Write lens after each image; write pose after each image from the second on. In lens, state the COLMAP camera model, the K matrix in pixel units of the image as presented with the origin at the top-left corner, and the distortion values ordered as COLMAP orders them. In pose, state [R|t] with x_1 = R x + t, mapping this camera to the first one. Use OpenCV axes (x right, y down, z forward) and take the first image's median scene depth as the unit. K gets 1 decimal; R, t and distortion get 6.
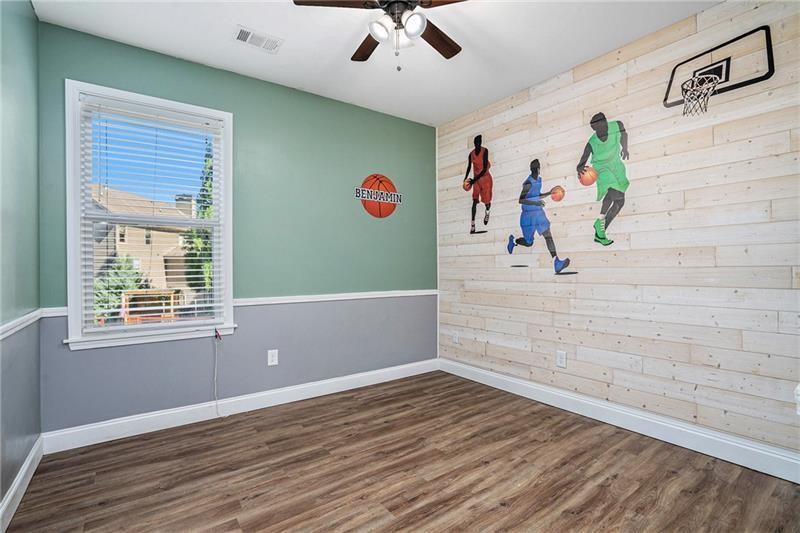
lens RADIAL K [[379.4, 0, 401.0], [0, 379.4, 263.0], [0, 0, 1]] dist [-0.041799, 0.013433]
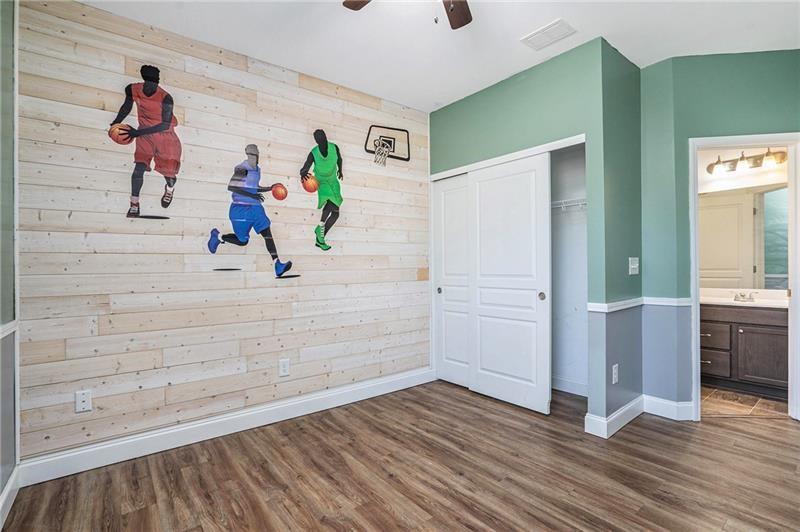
lens RADIAL K [[379.4, 0, 396.8], [0, 379.4, 263.9], [0, 0, 1]] dist [-0.041799, 0.013433]
pose [[-0.034553, 0.014770, 0.999294, -0.547145], [0.003072, 0.999888, -0.014672, 0.010140], [-0.999398, 0.002563, -0.034594, 0.768111]]
